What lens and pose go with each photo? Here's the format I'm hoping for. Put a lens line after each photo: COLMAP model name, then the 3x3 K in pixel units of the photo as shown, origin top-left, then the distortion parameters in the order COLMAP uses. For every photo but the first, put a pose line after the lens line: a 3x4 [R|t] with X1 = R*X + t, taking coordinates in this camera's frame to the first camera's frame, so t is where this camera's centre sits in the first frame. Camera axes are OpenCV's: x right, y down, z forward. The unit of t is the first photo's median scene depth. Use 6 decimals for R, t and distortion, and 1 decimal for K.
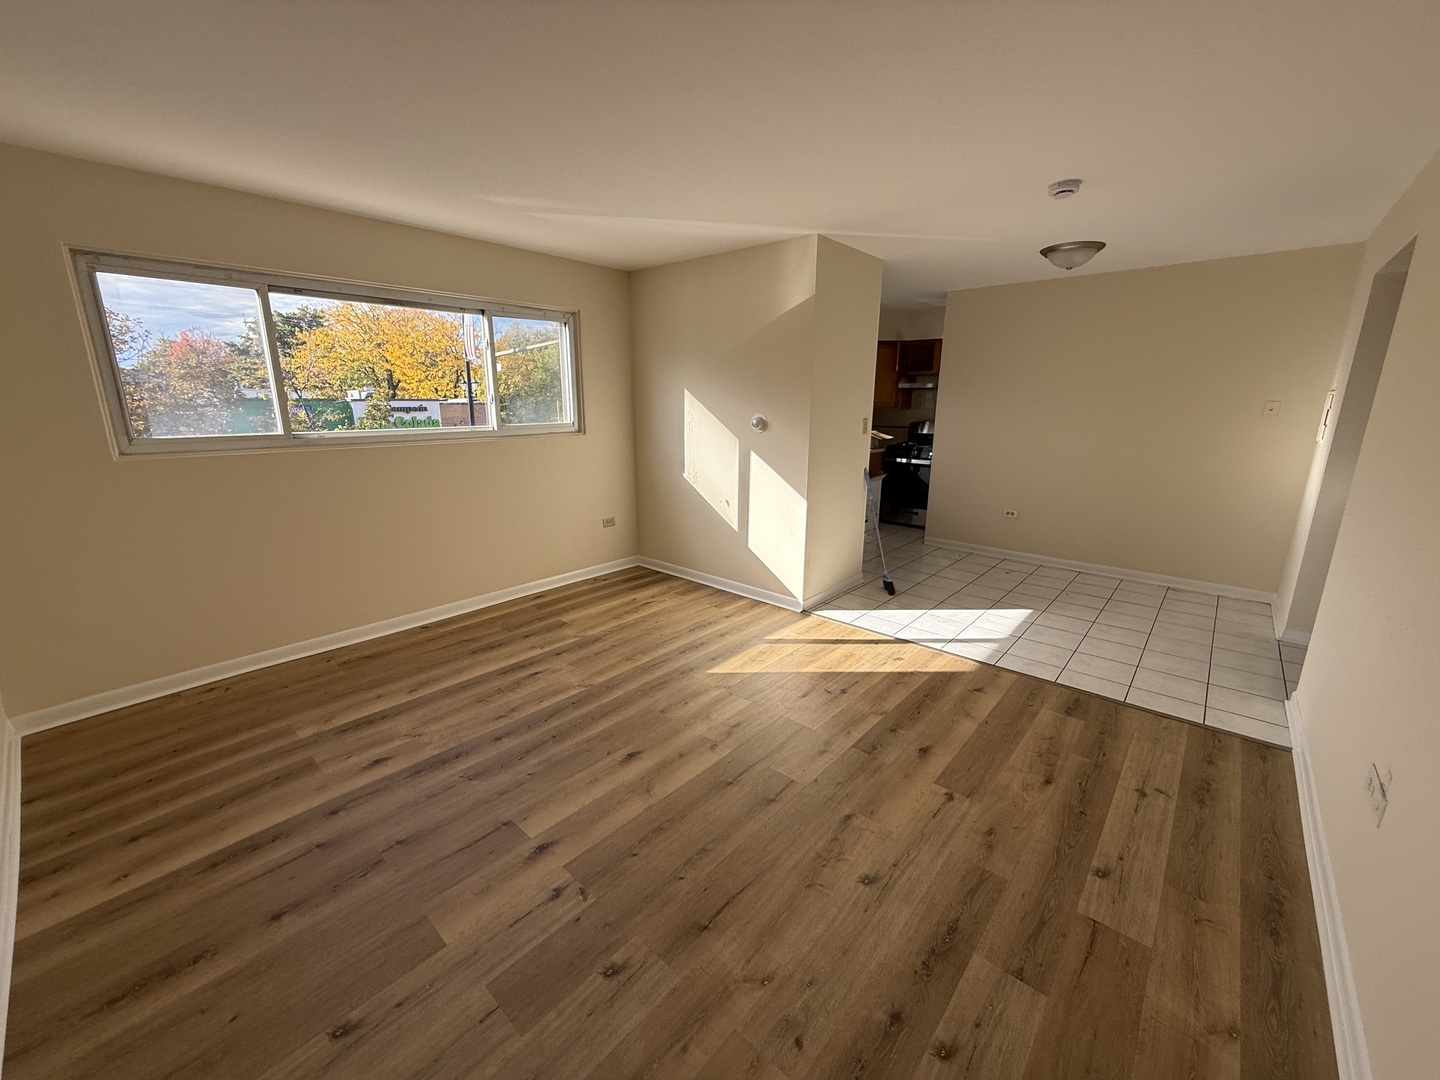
lens RADIAL K [[573.6, 0, 717.5], [0, 573.6, 537.5], [0, 0, 1]] dist [-0.000706, -0.000061]
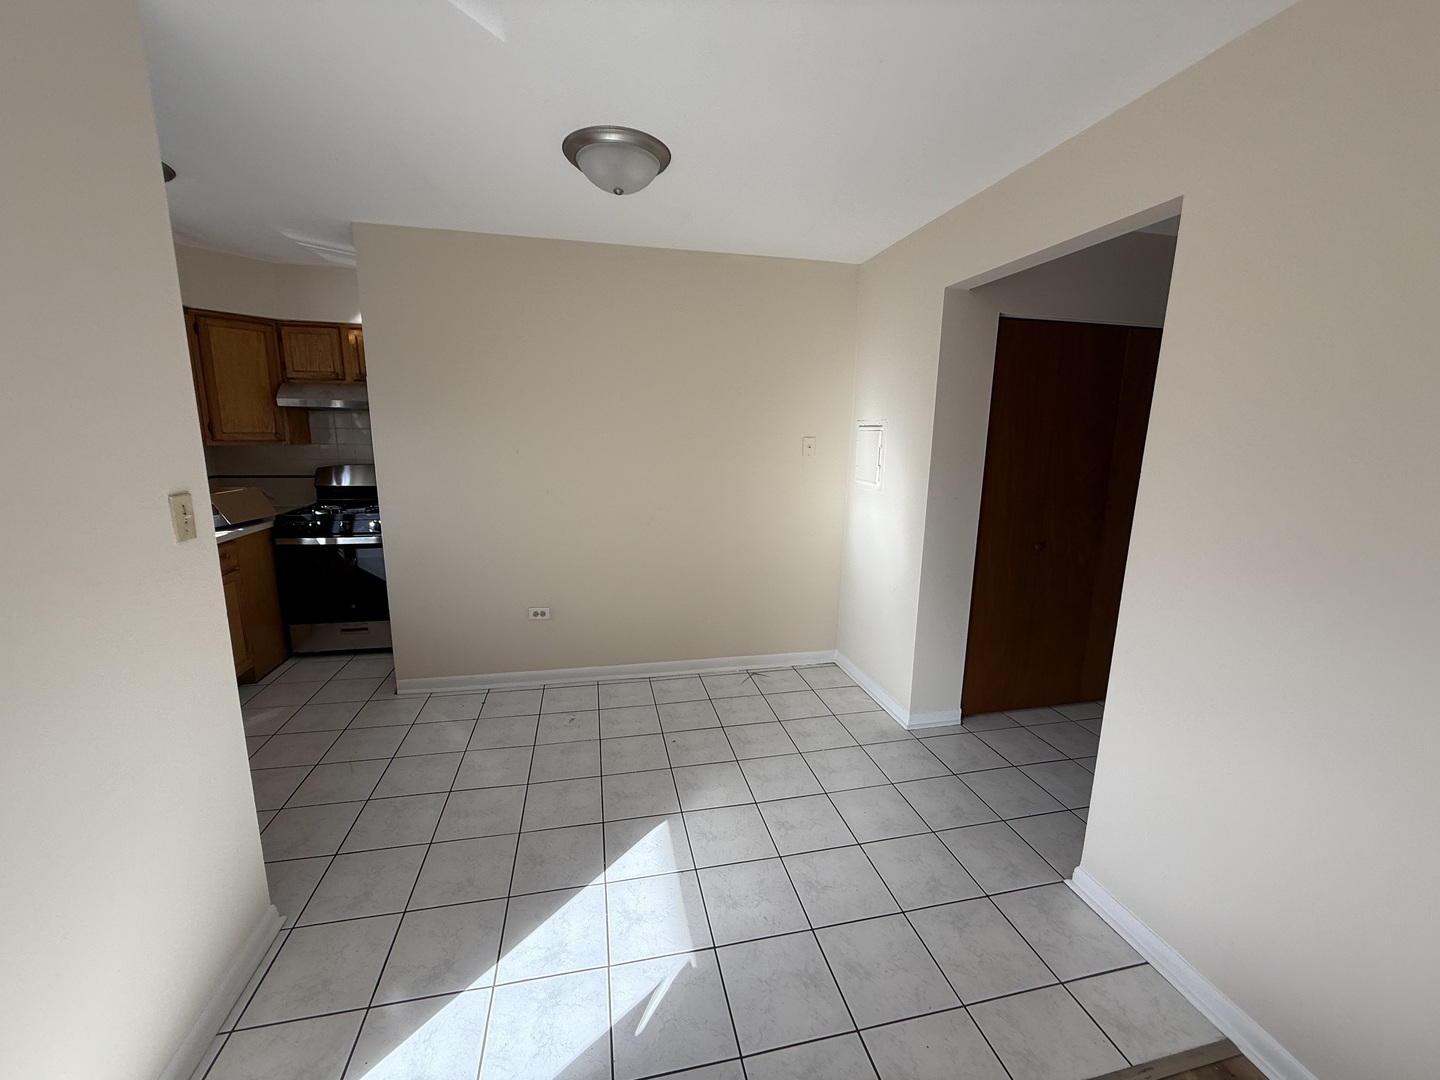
lens RADIAL K [[578.7, 0, 718.2], [0, 578.7, 544.8], [0, 0, 1]] dist [-0.000662, -0.000043]
pose [[0.589718, -0.147578, 0.794011, 0.285424], [0.174823, 0.983178, 0.052896, -0.234410], [-0.788460, 0.107618, 0.605598, 0.945868]]
